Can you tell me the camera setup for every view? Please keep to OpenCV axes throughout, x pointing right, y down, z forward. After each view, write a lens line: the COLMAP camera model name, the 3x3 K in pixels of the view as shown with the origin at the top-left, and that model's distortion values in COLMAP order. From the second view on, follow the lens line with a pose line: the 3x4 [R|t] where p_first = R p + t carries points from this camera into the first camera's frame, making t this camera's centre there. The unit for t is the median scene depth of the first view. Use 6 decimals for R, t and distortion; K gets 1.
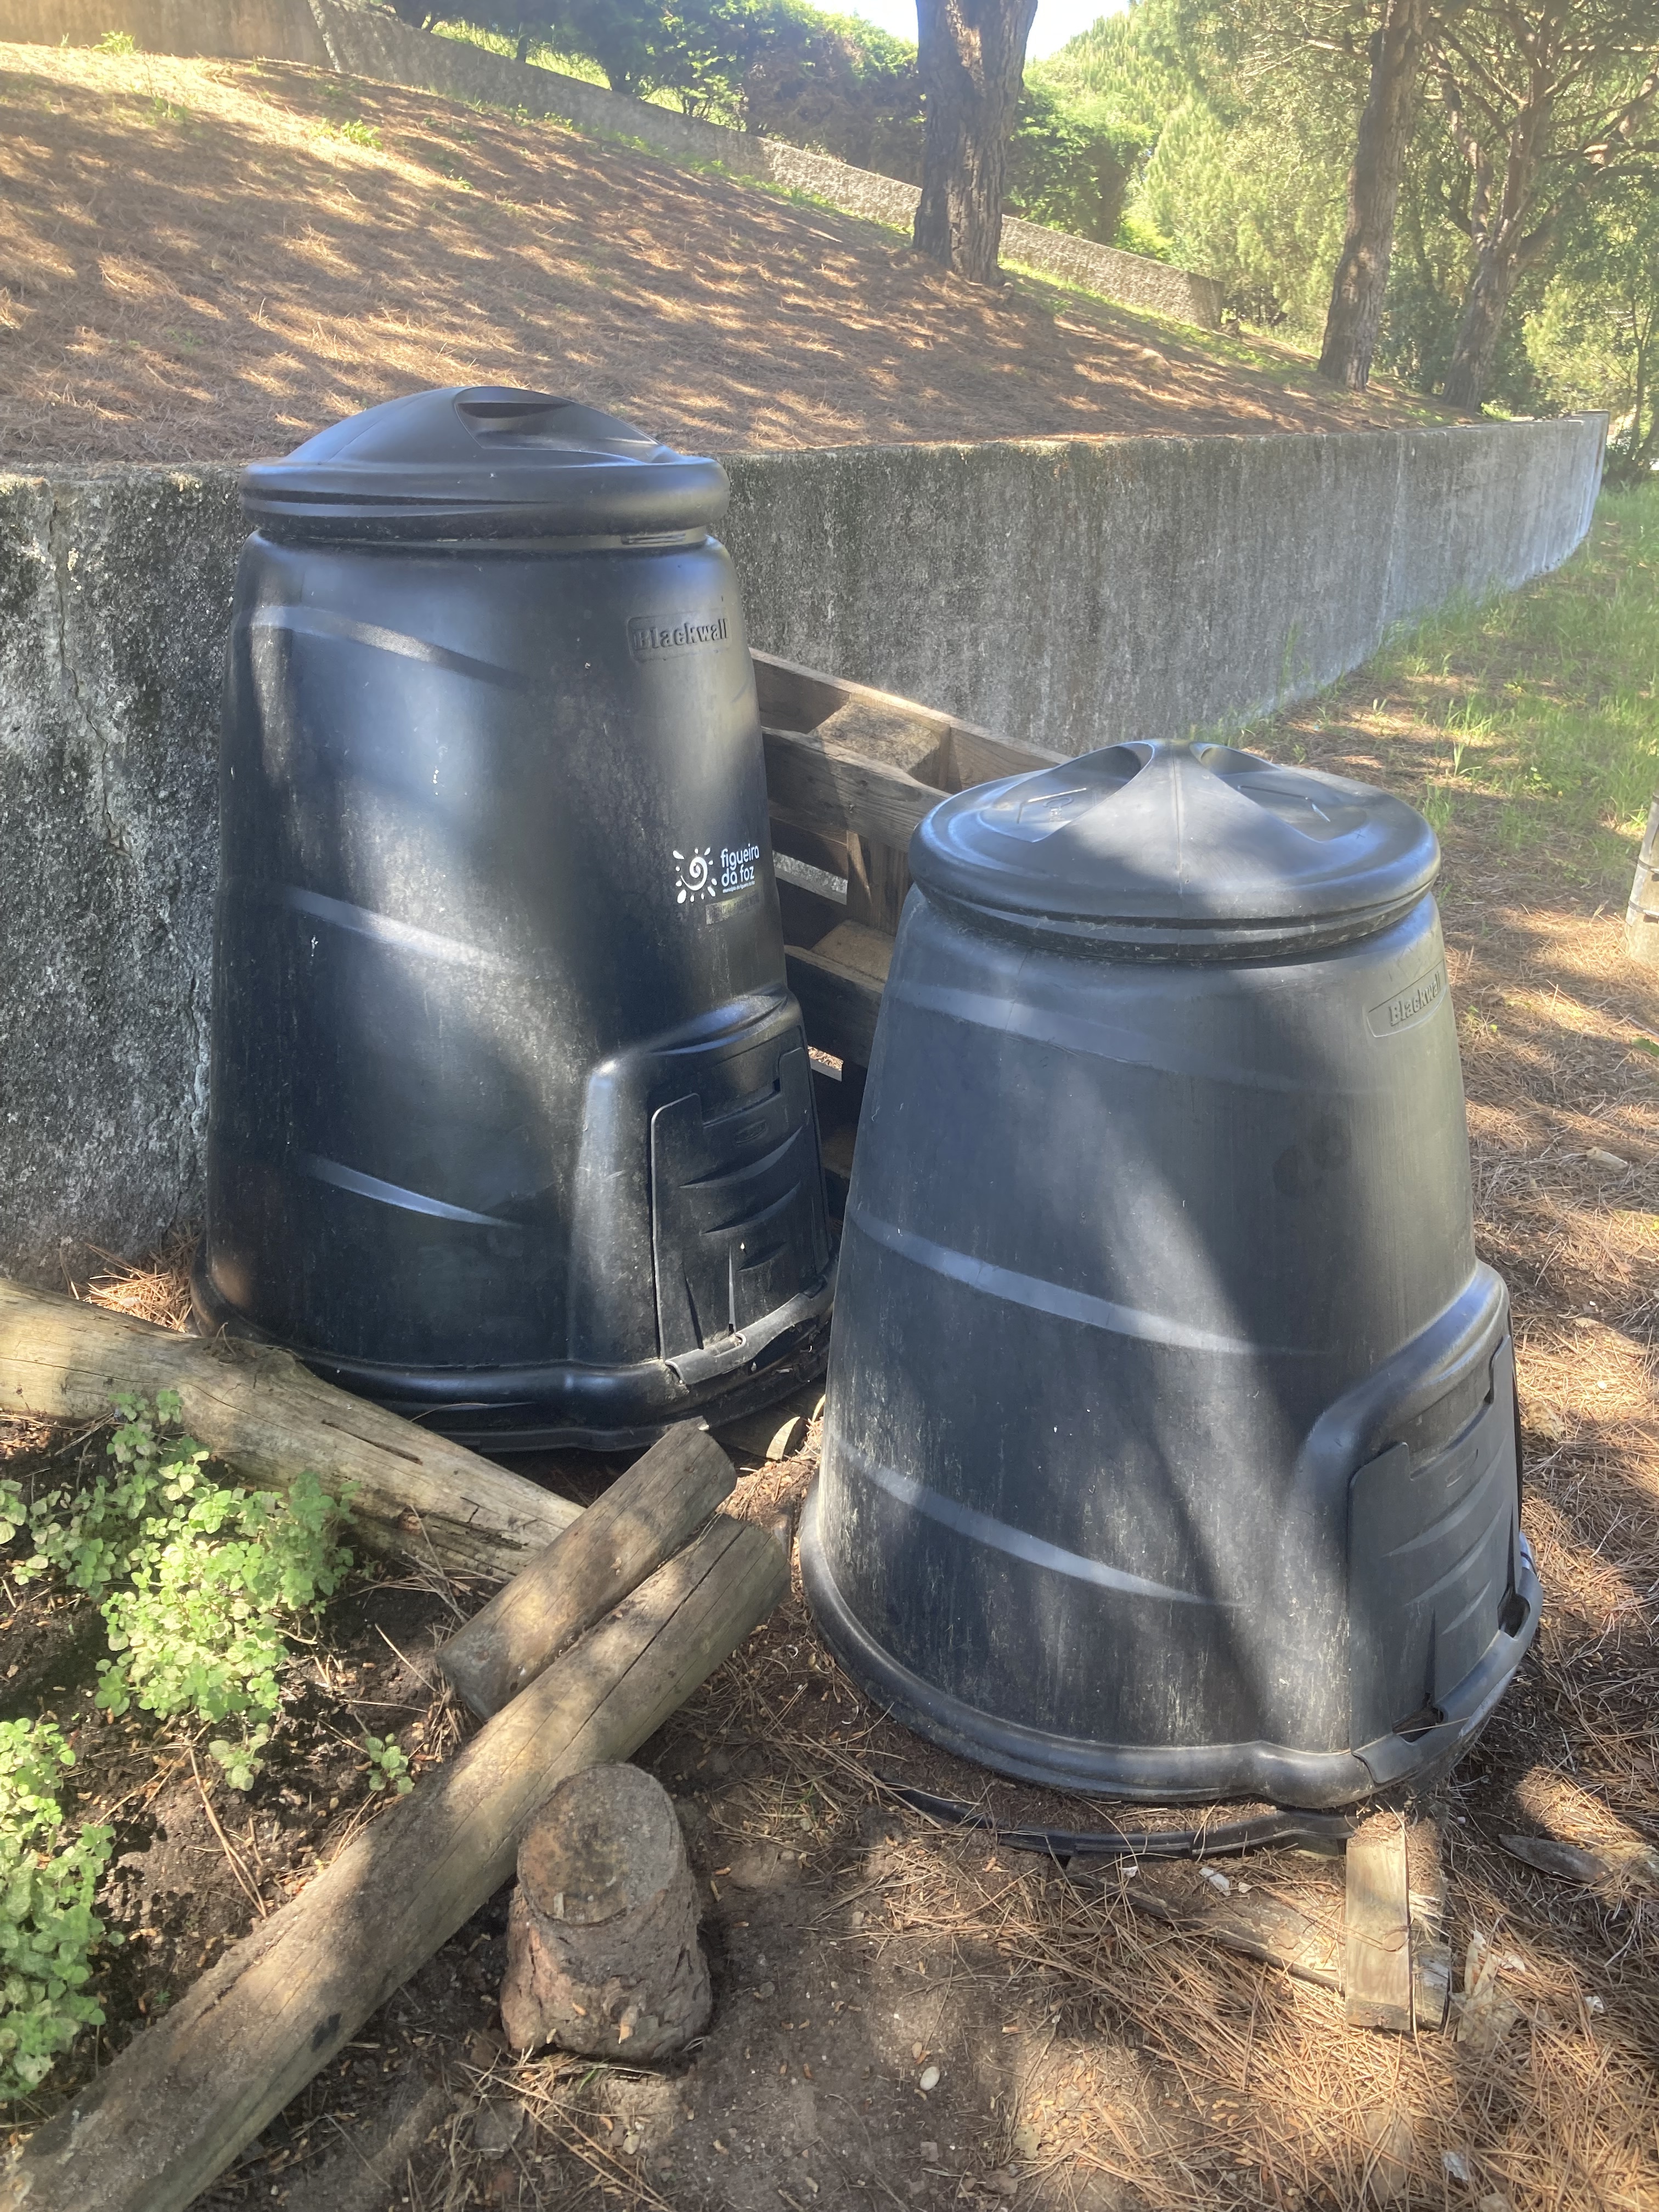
lens RADIAL K [[1831.7, 0, 821.7], [0, 1831.7, 1125.5], [0, 0, 1]] dist [0.038317, -0.033795]
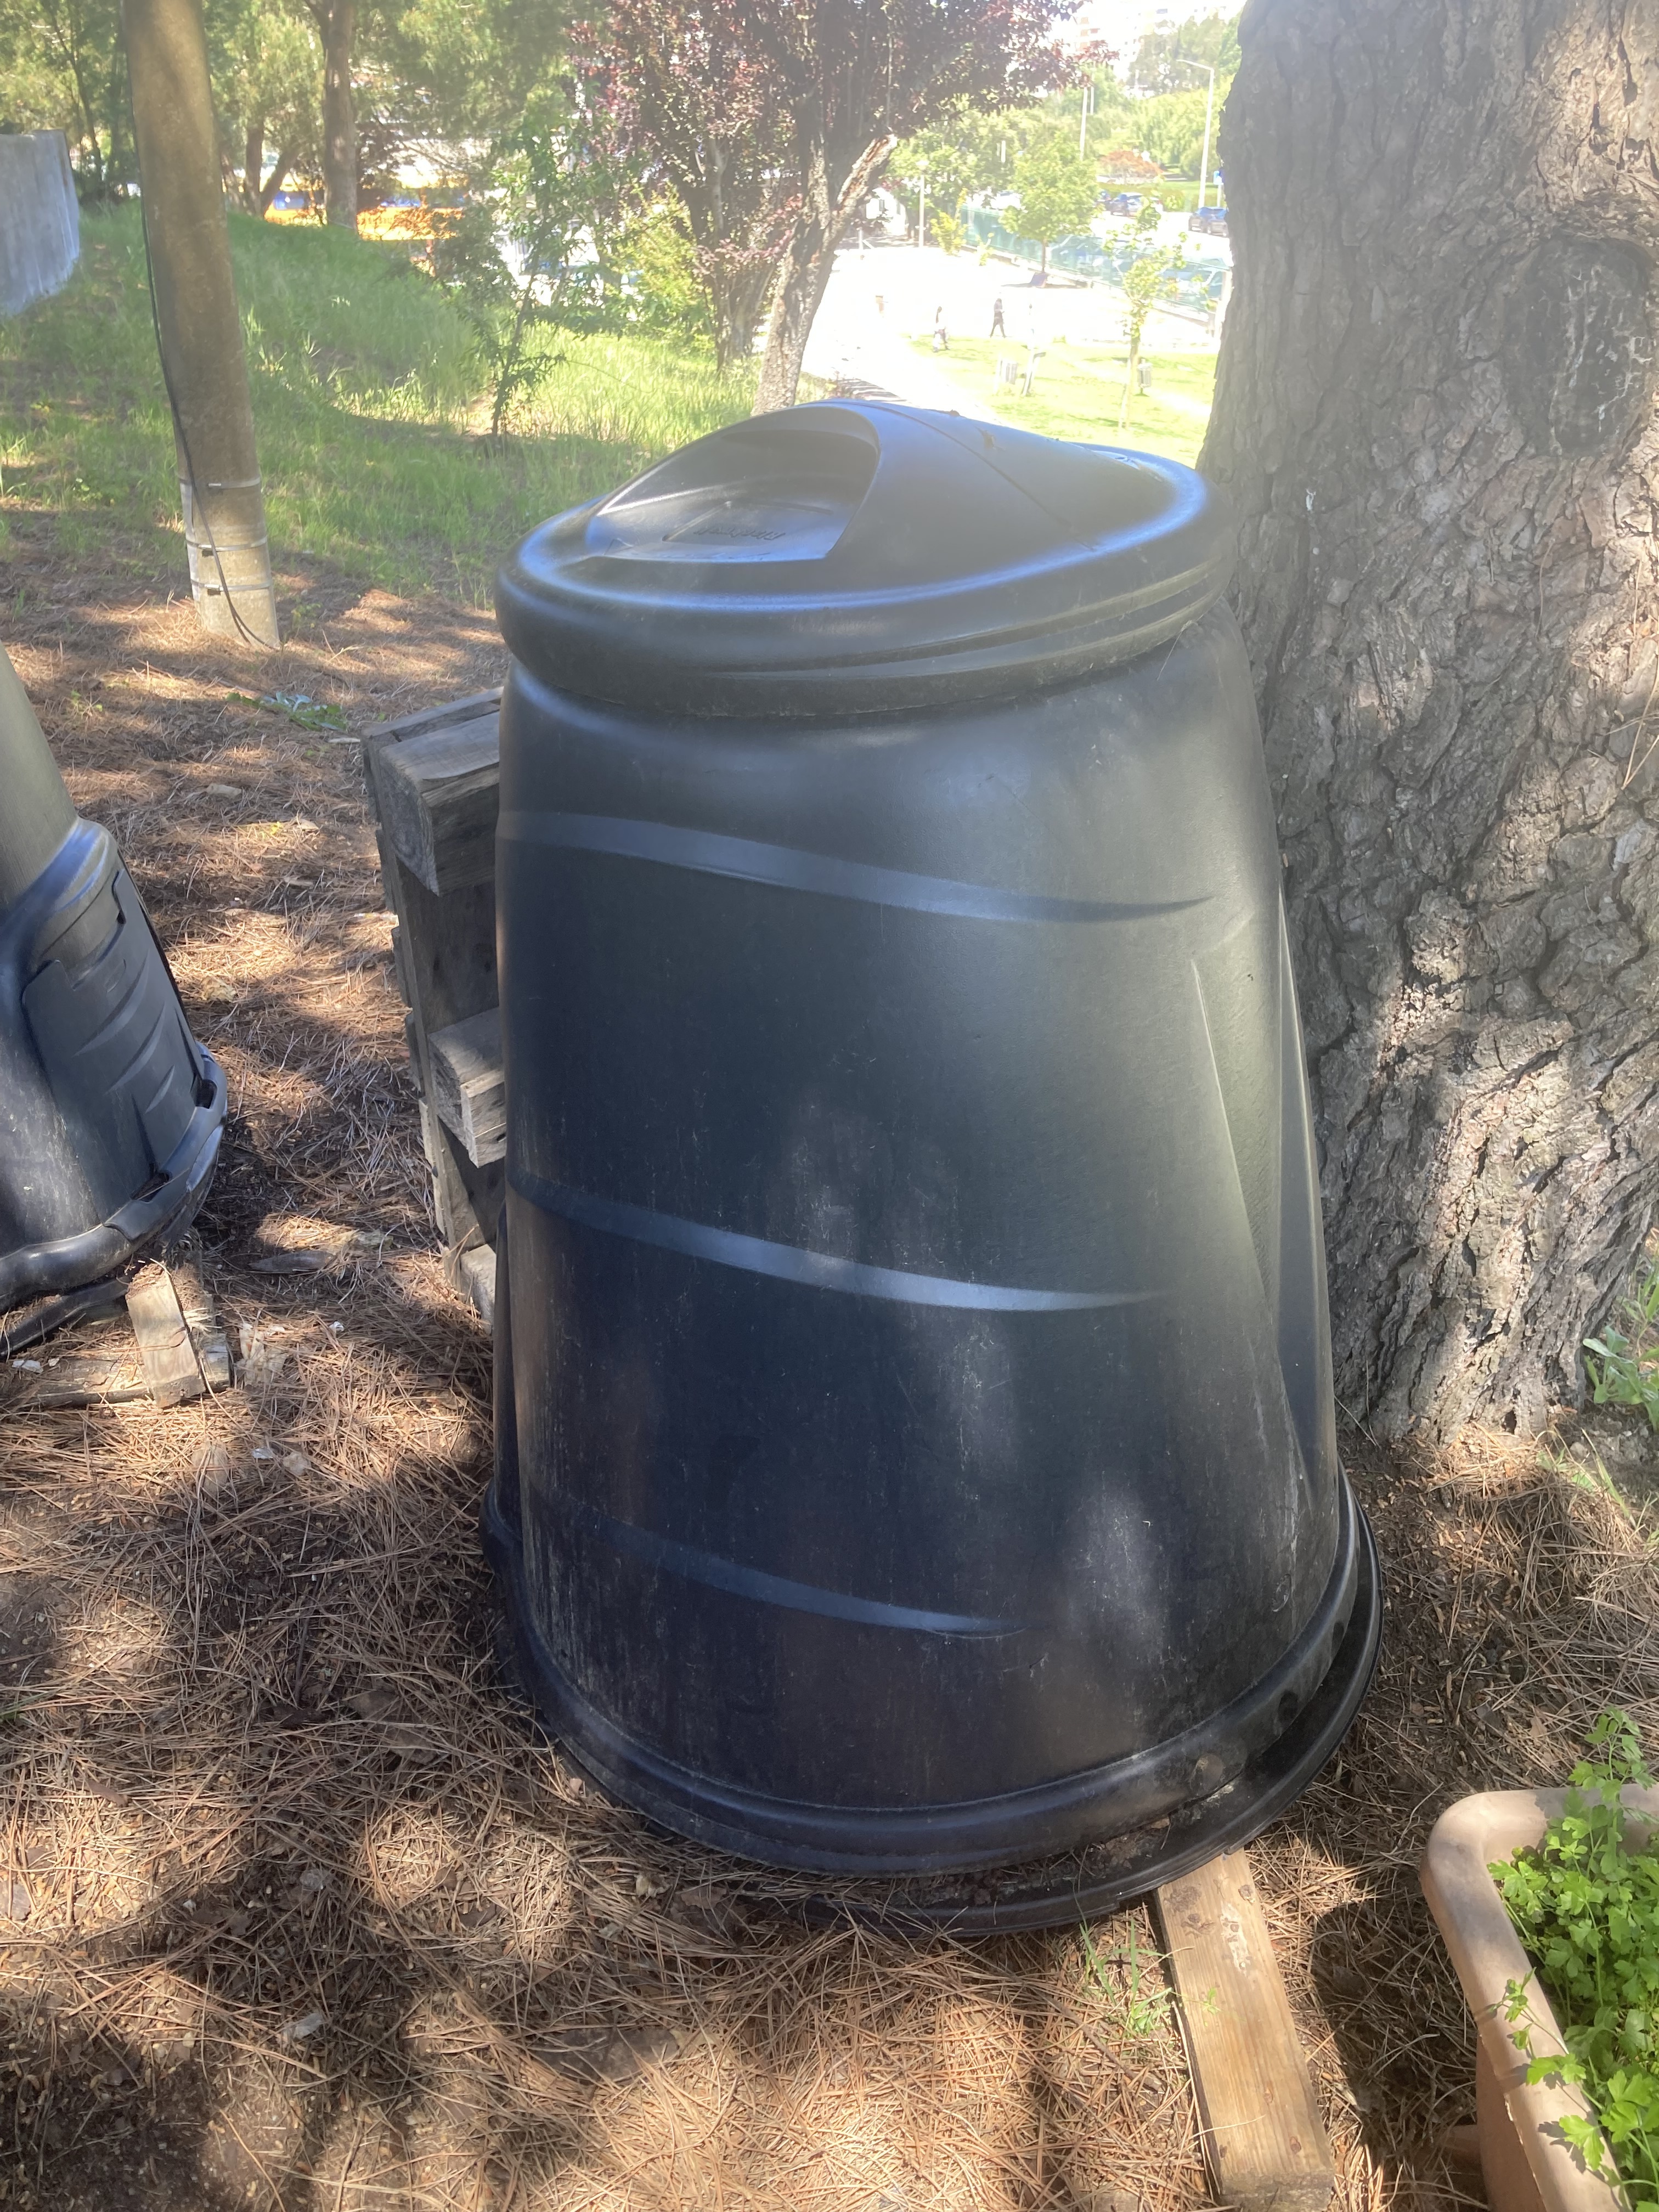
lens RADIAL K [[1831.7, 0, 834.7], [0, 1831.7, 1116.0], [0, 0, 1]] dist [0.038317, -0.033795]
pose [[0.748468, -0.317007, 0.582497, -0.025592], [0.246064, 0.948402, 0.199965, 0.090880], [-0.615831, -0.006336, 0.787853, -0.169349]]
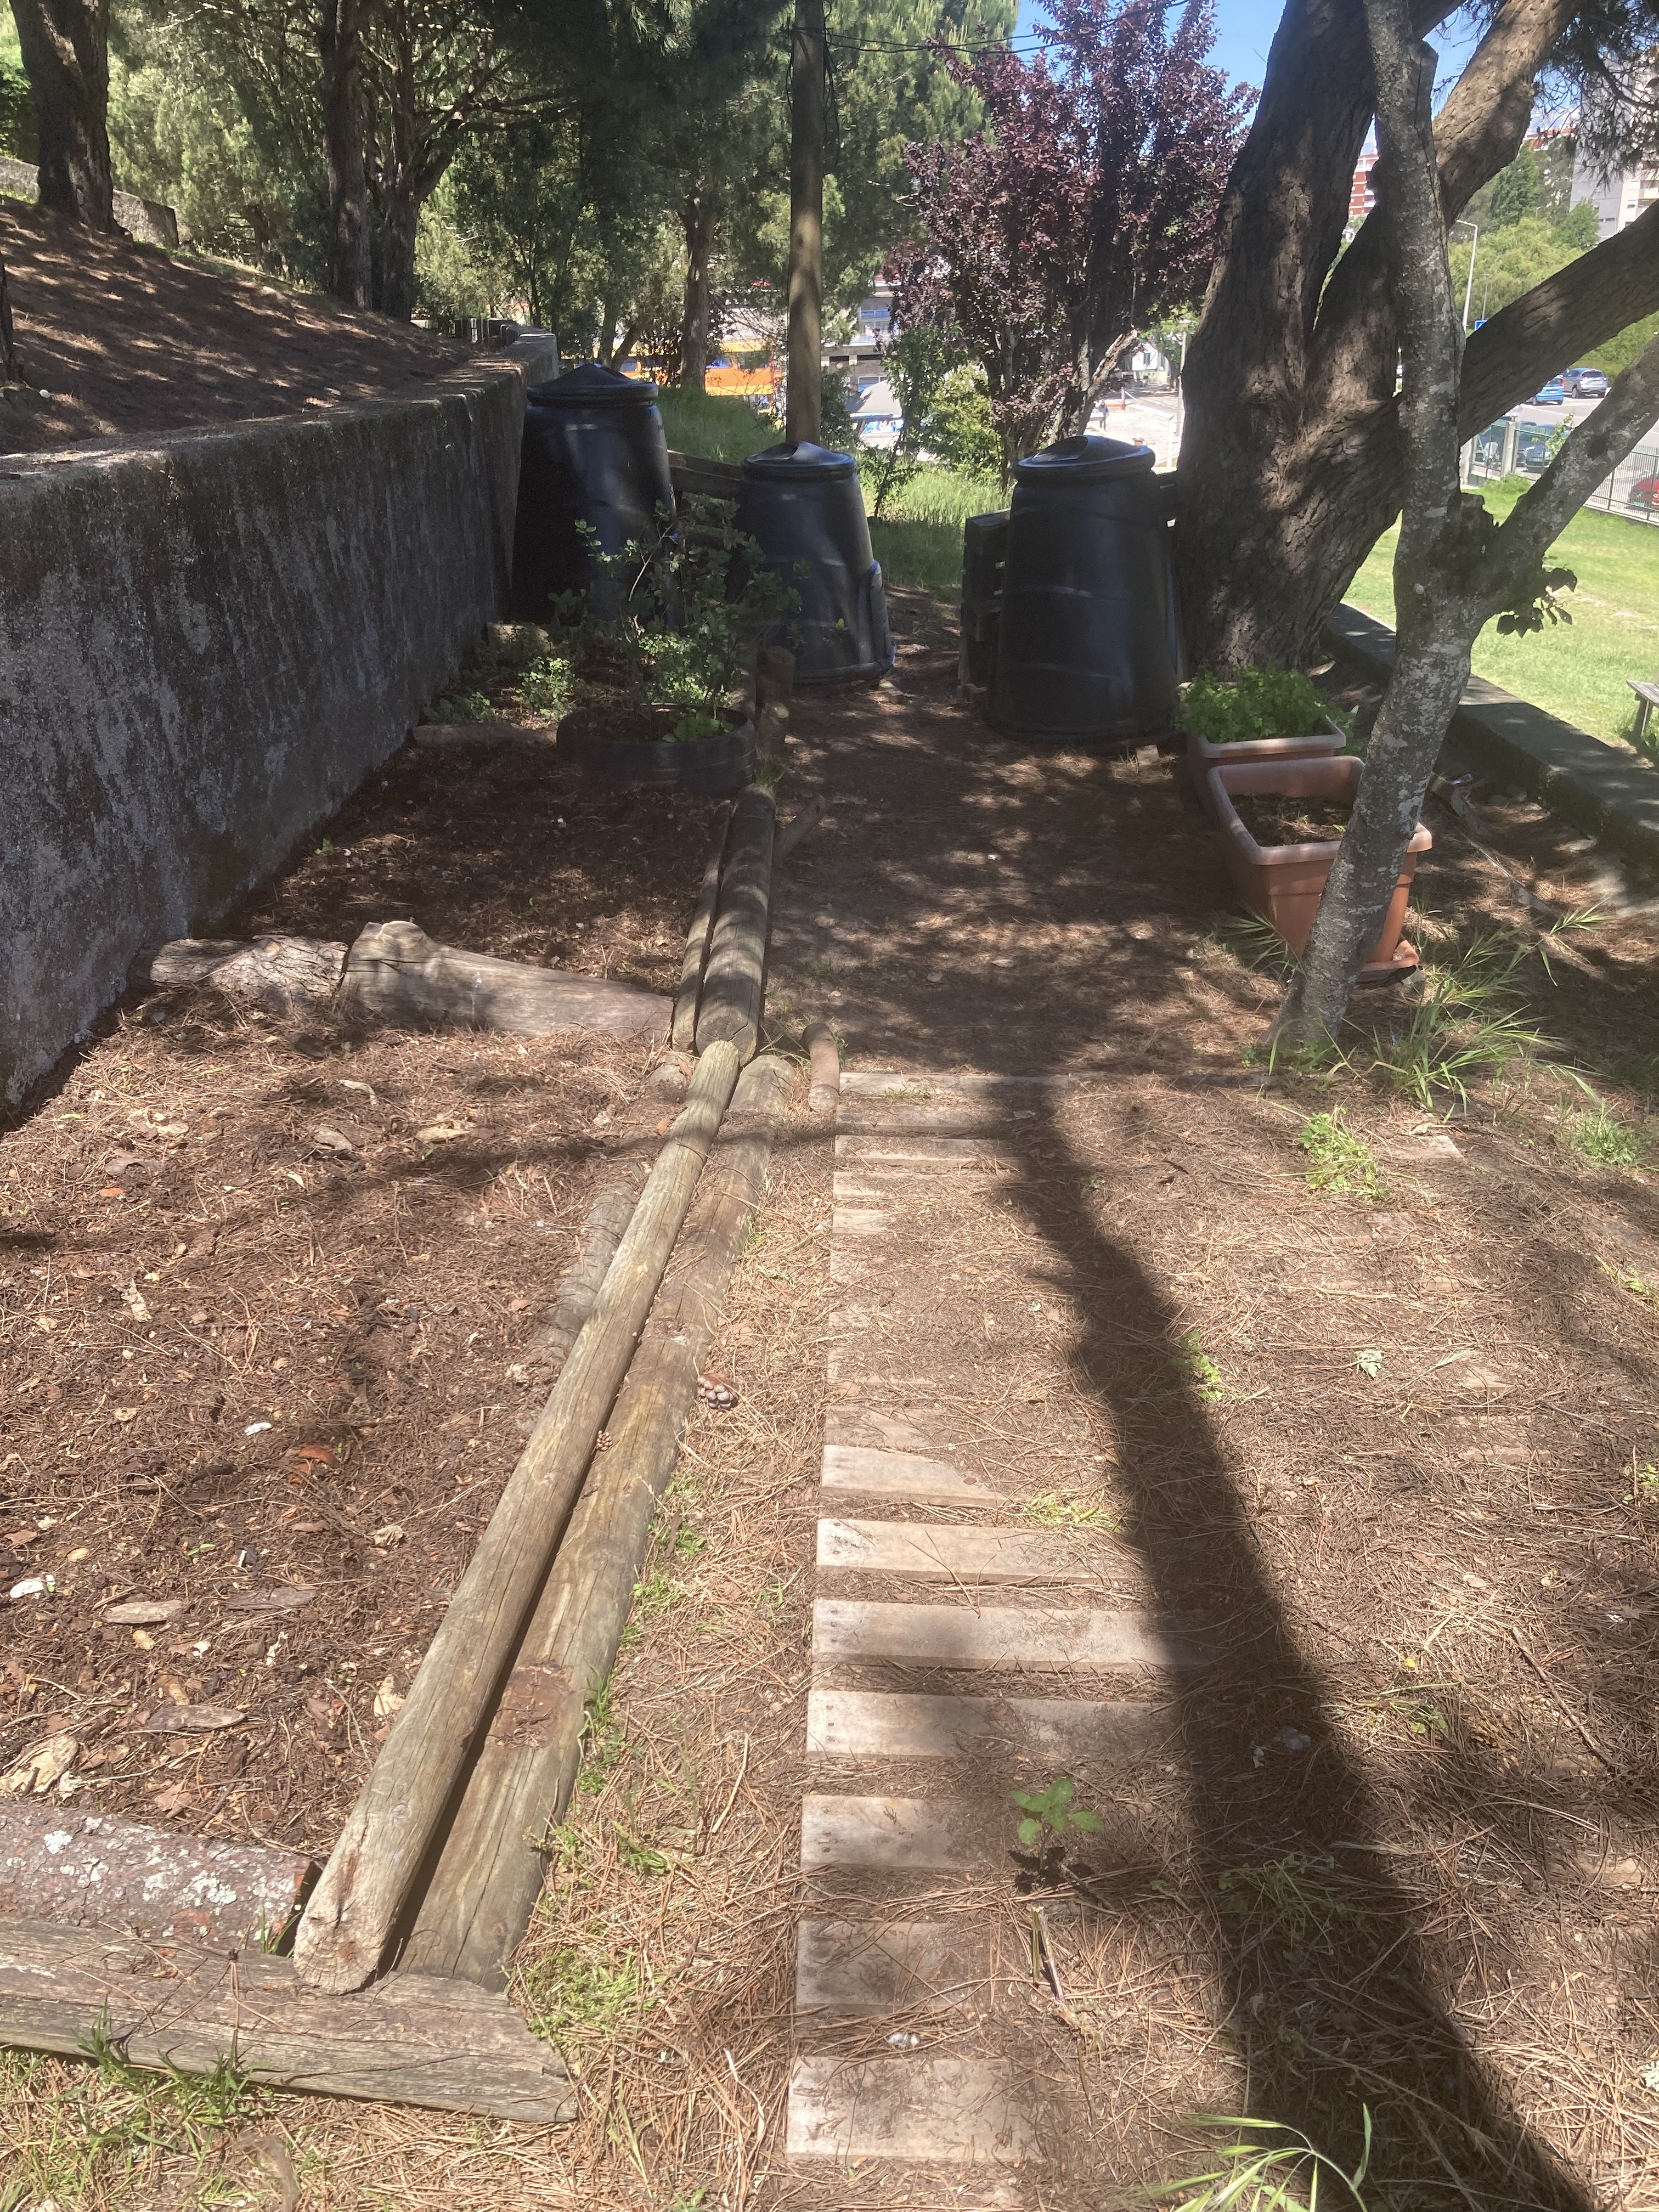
lens RADIAL K [[1831.7, 0, 832.0], [0, 1831.7, 1109.9], [0, 0, 1]] dist [0.038317, -0.033795]
pose [[0.830658, -0.240094, 0.502357, -1.486520], [0.218967, 0.970415, 0.101728, 0.586012], [-0.511919, 0.025499, 0.858655, -1.790308]]
